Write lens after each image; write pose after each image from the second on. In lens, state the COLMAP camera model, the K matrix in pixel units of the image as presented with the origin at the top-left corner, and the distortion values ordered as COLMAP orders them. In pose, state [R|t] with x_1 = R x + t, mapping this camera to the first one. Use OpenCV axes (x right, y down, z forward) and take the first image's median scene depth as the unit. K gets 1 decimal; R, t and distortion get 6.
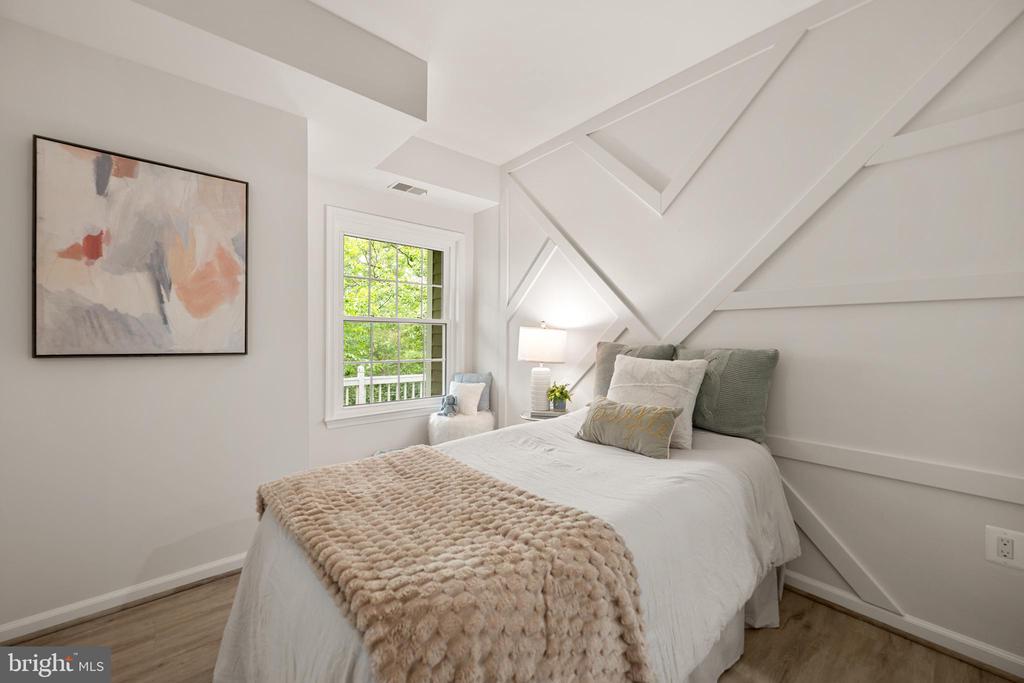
lens RADIAL K [[406.2, 0, 498.3], [0, 406.2, 342.5], [0, 0, 1]] dist [0.000295, 0.000059]
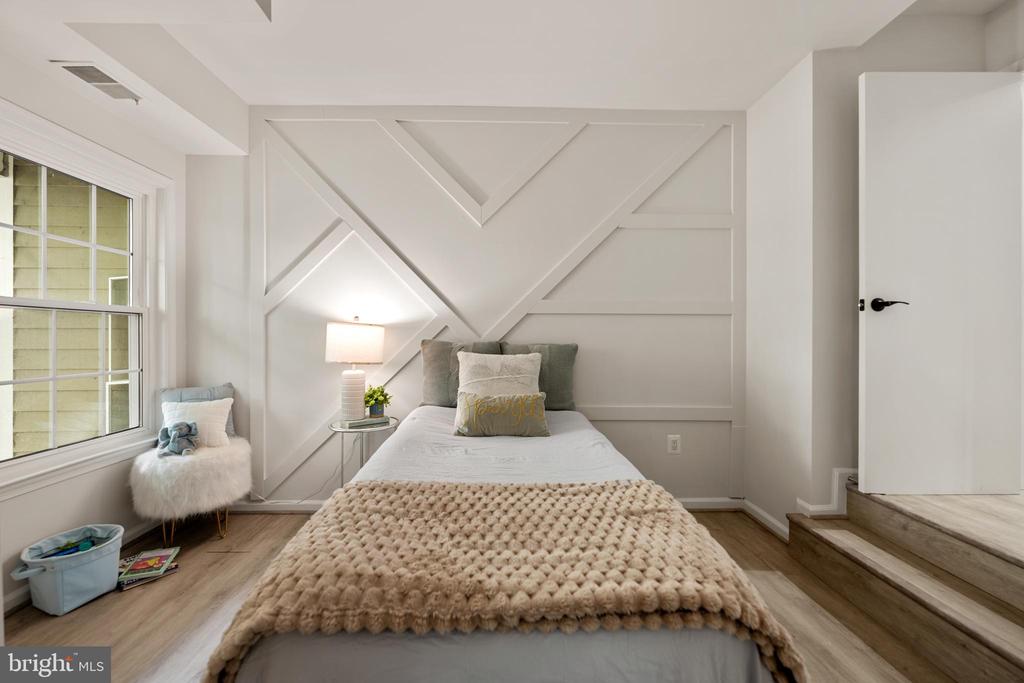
lens RADIAL K [[412.1, 0, 509.8], [0, 412.1, 339.9], [0, 0, 1]] dist [-0.000325, 0.000109]
pose [[0.622490, -0.009275, 0.782573, -0.392522], [0.009898, 0.999943, 0.003979, -0.001891], [-0.782565, 0.005269, 0.622546, 0.206210]]
